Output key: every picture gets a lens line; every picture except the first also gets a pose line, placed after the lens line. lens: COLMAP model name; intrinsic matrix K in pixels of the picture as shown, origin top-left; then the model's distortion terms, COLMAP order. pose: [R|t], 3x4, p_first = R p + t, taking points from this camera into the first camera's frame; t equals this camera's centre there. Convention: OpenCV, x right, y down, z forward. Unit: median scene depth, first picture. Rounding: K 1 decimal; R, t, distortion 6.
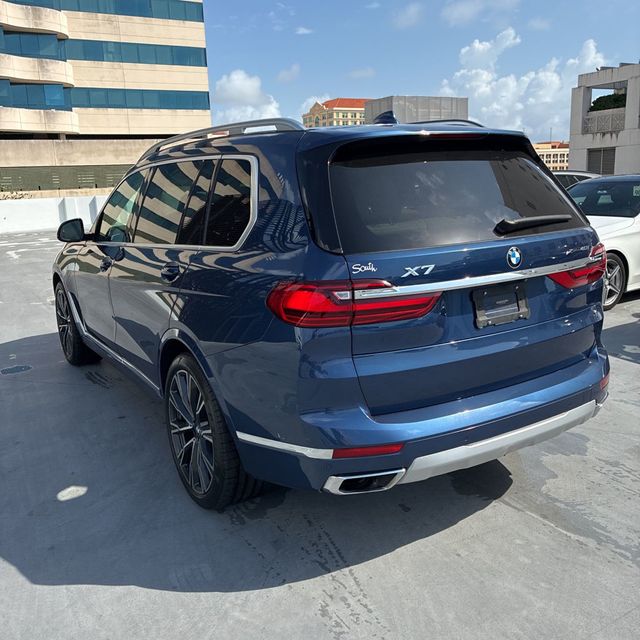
lens RADIAL K [[638.1, 0, 317.4], [0, 638.1, 311.4], [0, 0, 1]] dist [0.018356, 0.006590]
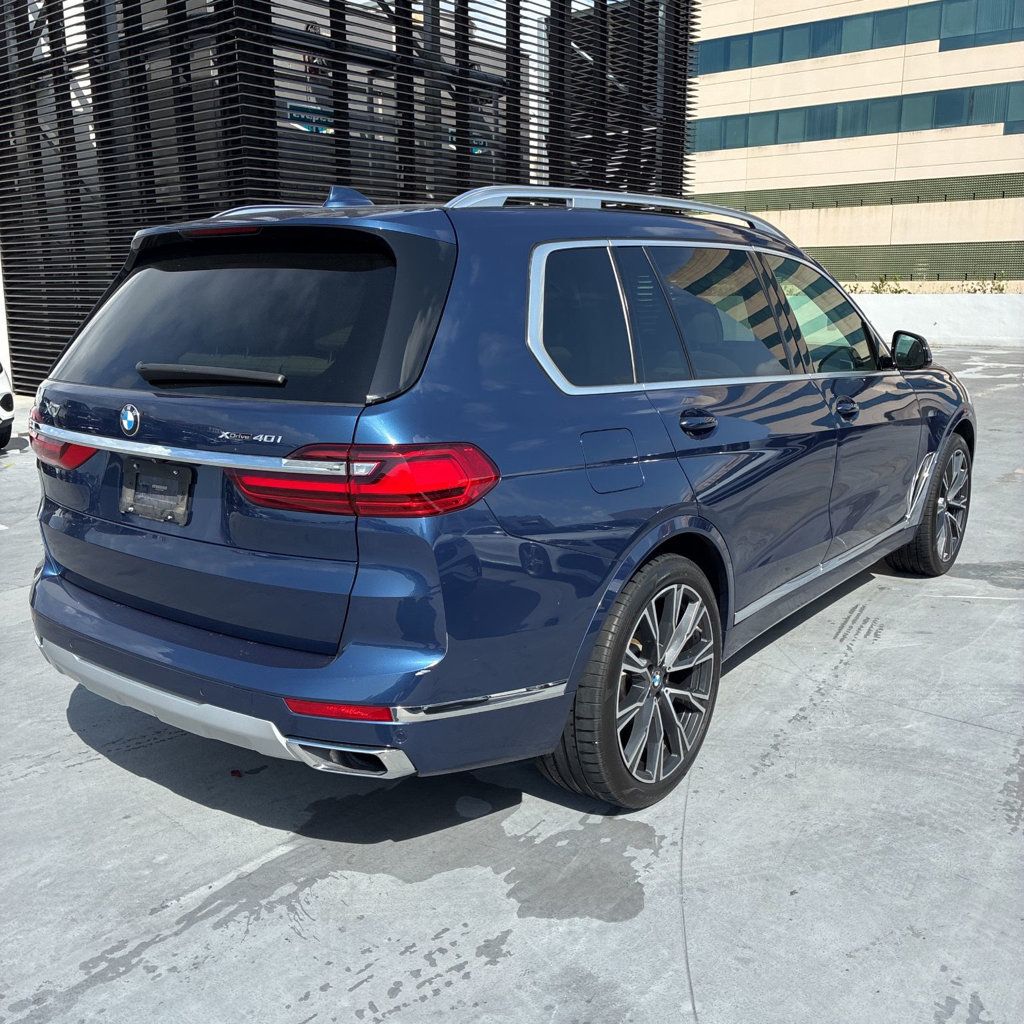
lens RADIAL K [[1029.2, 0, 512.0], [0, 1029.2, 512.0], [0, 0, 1]] dist [0.043012, -0.006755]
pose [[0.368005, 0.241194, -0.897997, 1.312686], [-0.202232, 0.963414, 0.175888, -0.238166], [0.907565, 0.116876, 0.403318, 0.857408]]
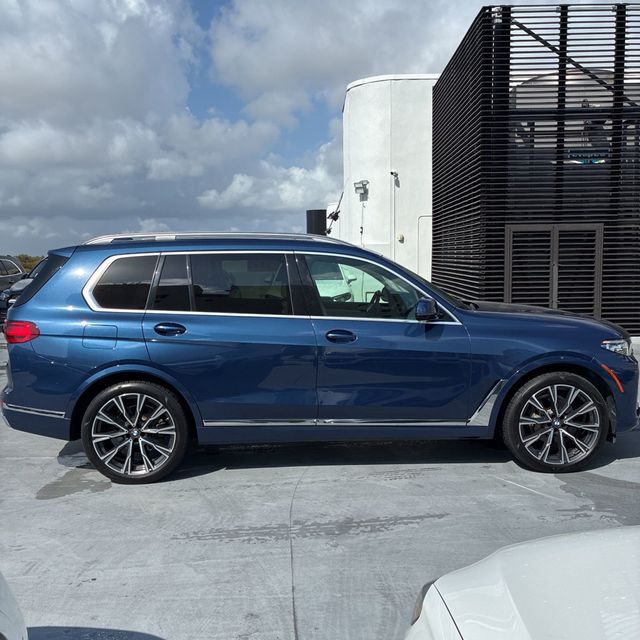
lens RADIAL K [[638.1, 0, 317.4], [0, 638.1, 311.4], [0, 0, 1]] dist [0.018356, 0.006590]
pose [[-0.483917, 0.128432, -0.865638, 1.597939], [-0.146953, 0.963200, 0.225058, -0.665147], [0.862687, 0.236118, -0.447235, 2.615777]]
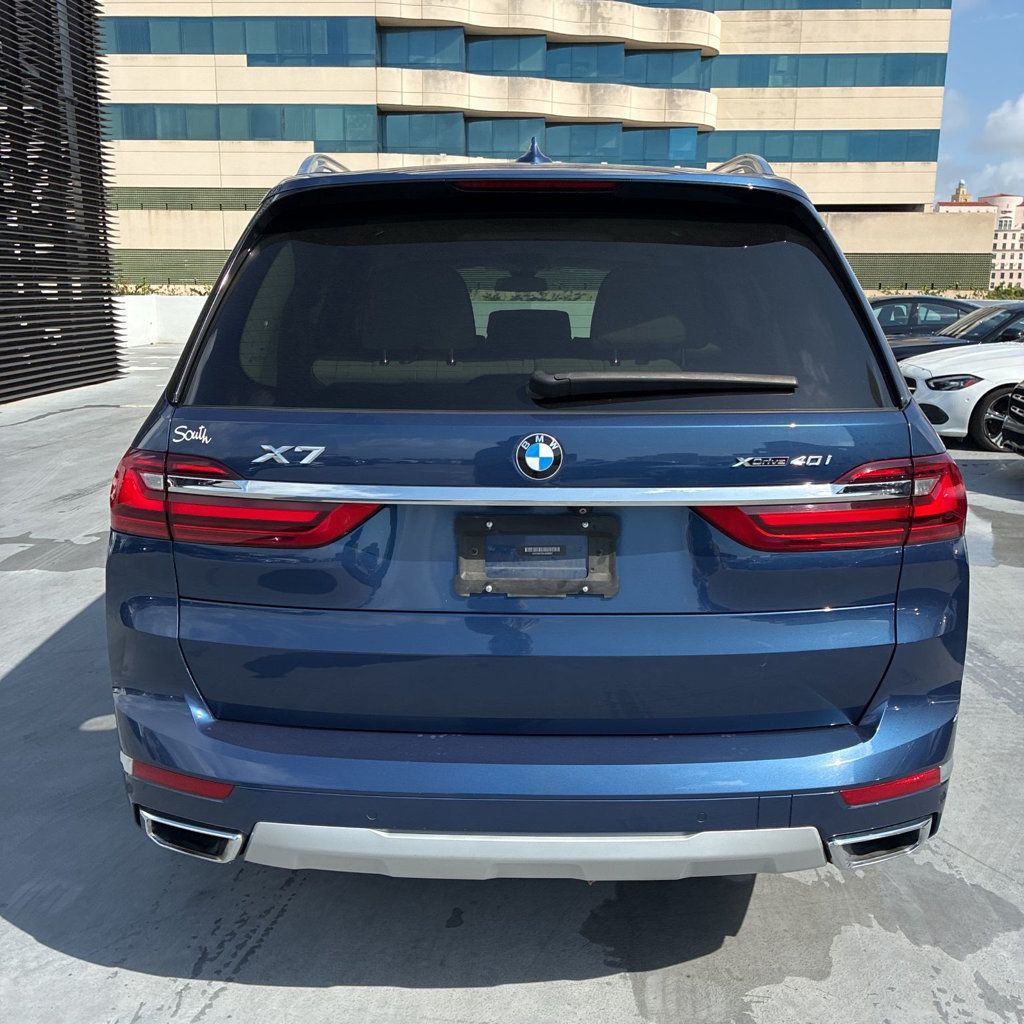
lens RADIAL K [[1020.5, 0, 512.0], [0, 1020.5, 512.0], [0, 0, 1]] dist [0.078124, -0.100396]
pose [[0.850139, 0.158416, -0.502163, 0.602300], [-0.149054, 0.987065, 0.059046, -0.077905], [0.505021, 0.024652, 0.862755, 0.338933]]
